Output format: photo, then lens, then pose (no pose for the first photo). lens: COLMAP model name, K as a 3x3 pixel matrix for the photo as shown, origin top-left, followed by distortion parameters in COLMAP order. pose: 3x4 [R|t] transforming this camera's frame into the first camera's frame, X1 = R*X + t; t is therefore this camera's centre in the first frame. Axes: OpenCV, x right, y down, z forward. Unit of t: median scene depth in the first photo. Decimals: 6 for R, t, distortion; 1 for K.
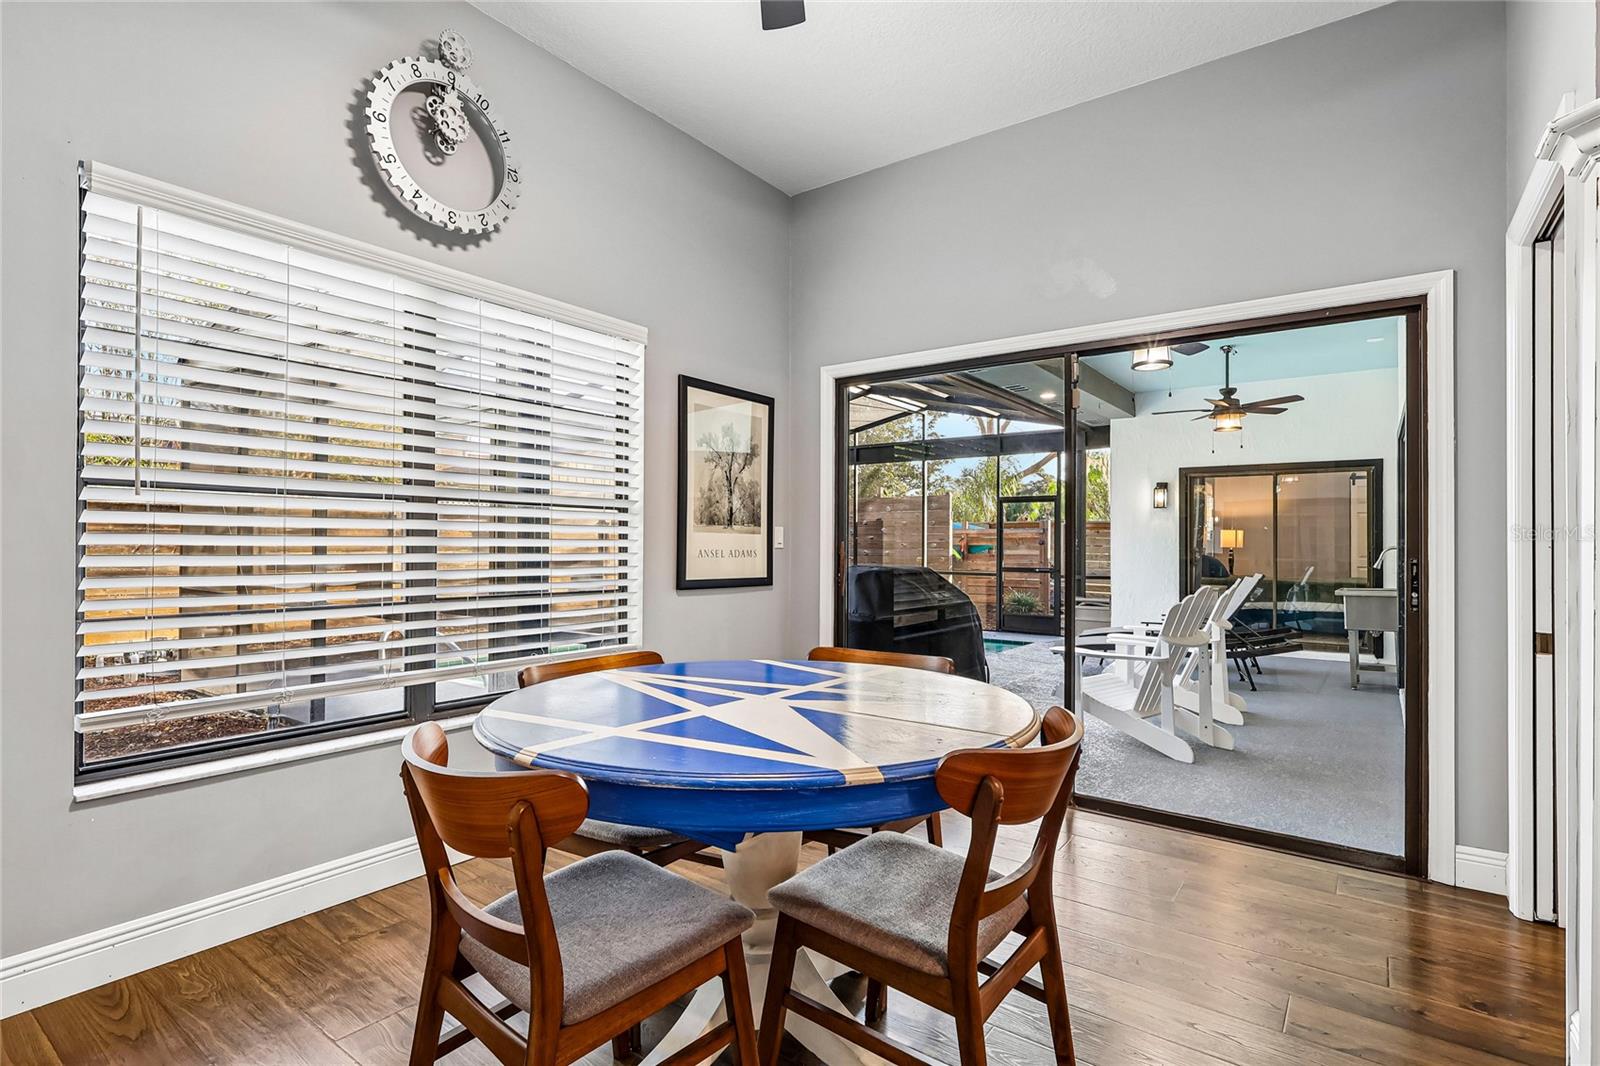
lens RADIAL K [[777.3, 0, 800.0], [0, 777.3, 533.0], [0, 0, 1]] dist [0.002041, 0.000884]
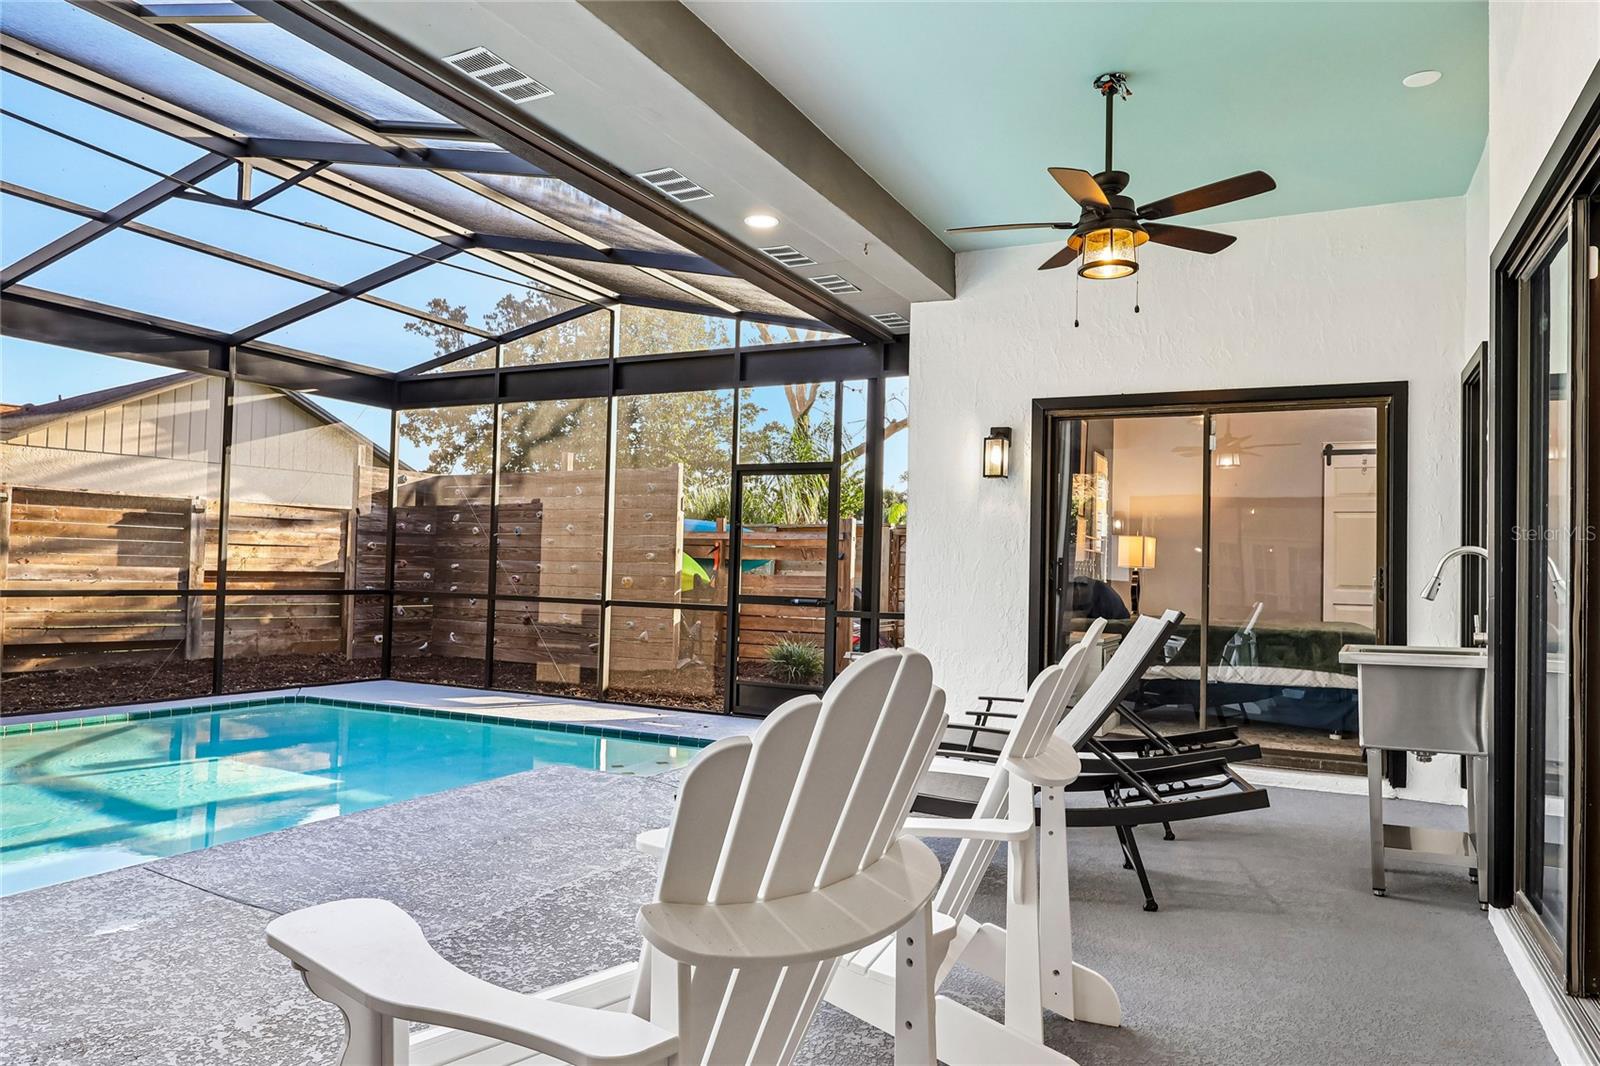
lens RADIAL K [[1026.3, 0, 800.0], [0, 1026.3, 533.0], [0, 0, 1]] dist [0.000348, 0.000386]
pose [[0.984836, 0.026780, 0.171410, 0.219807], [-0.022826, 0.999427, -0.024997, 0.022037], [-0.171981, 0.020705, 0.984883, 0.360857]]
